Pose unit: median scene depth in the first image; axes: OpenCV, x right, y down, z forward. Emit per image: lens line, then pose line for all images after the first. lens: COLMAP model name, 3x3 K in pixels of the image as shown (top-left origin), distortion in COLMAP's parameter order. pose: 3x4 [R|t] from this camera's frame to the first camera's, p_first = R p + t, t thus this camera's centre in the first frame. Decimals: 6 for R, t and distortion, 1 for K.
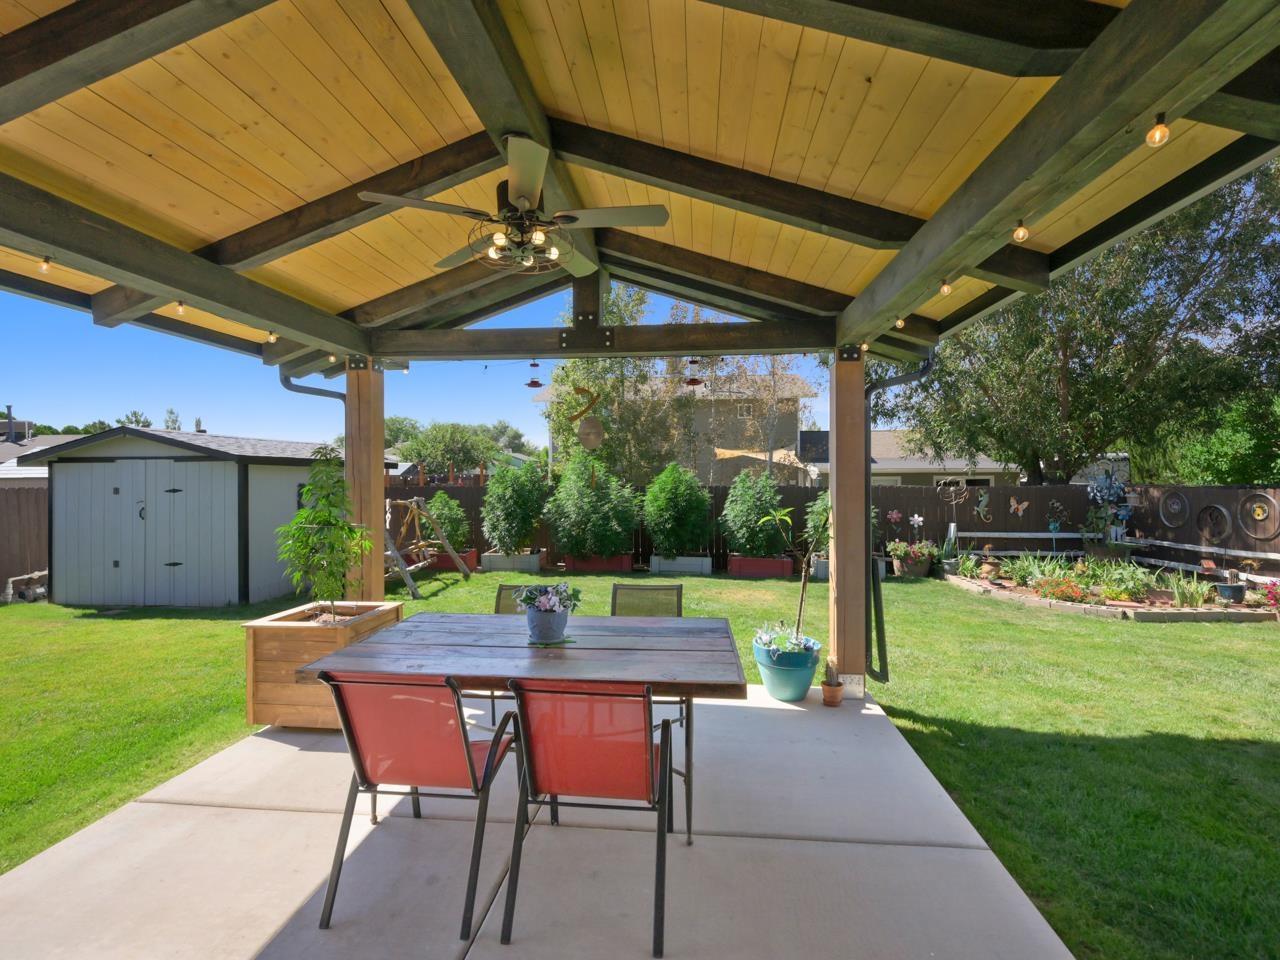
lens RADIAL K [[571.1, 0, 641.7], [0, 571.1, 452.3], [0, 0, 1]] dist [-0.001713, -0.000054]
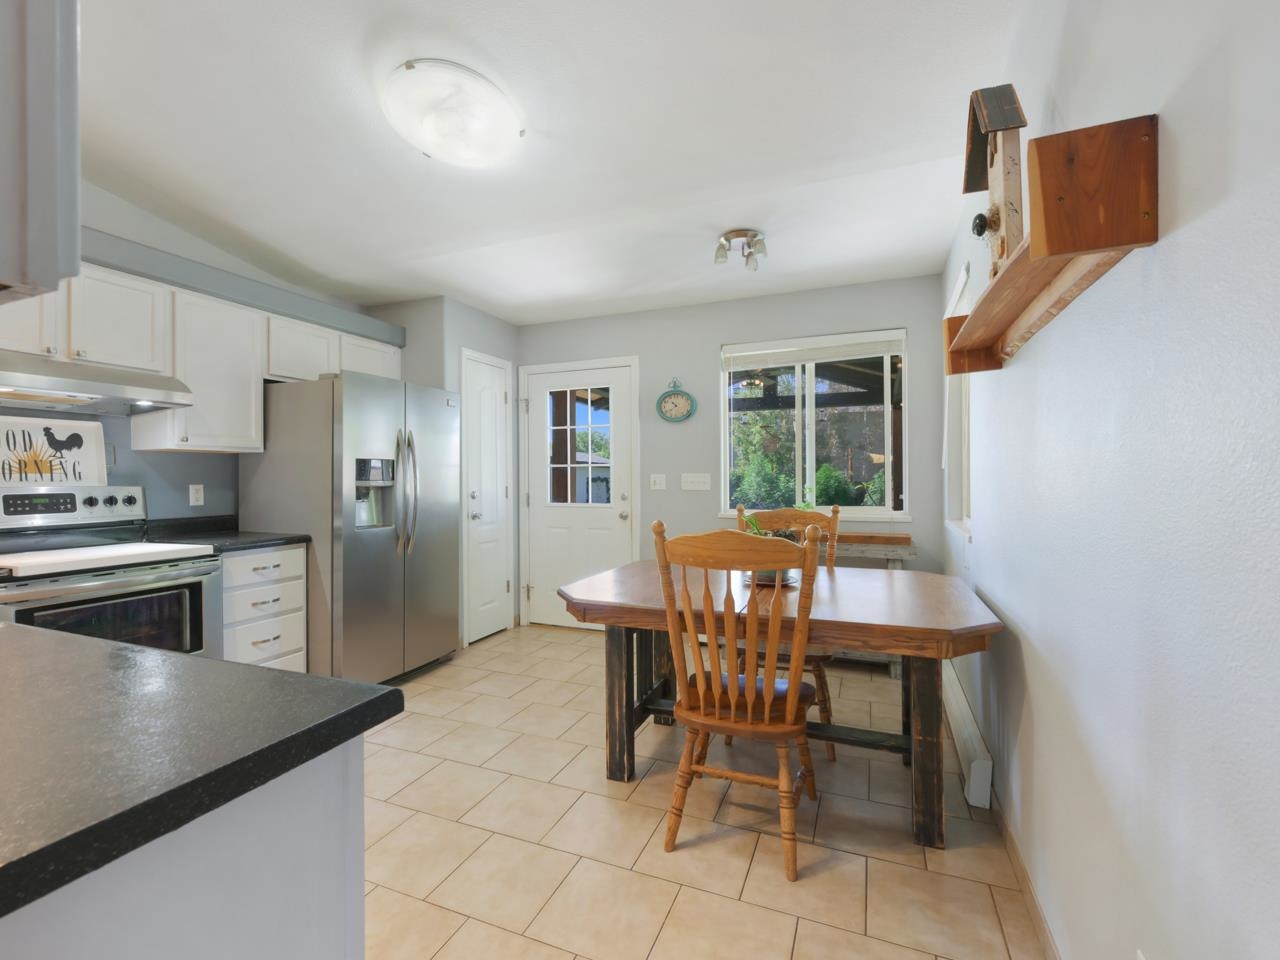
lens RADIAL K [[566.2, 0, 640.0], [0, 566.2, 480.0], [0, 0, 1]] dist [0.001945, 0.000140]
pose [[0.957300, -0.001757, -0.289090, 0.019459], [0.011132, 0.999464, 0.030788, 0.009556], [0.288881, -0.032692, 0.956807, -0.444317]]
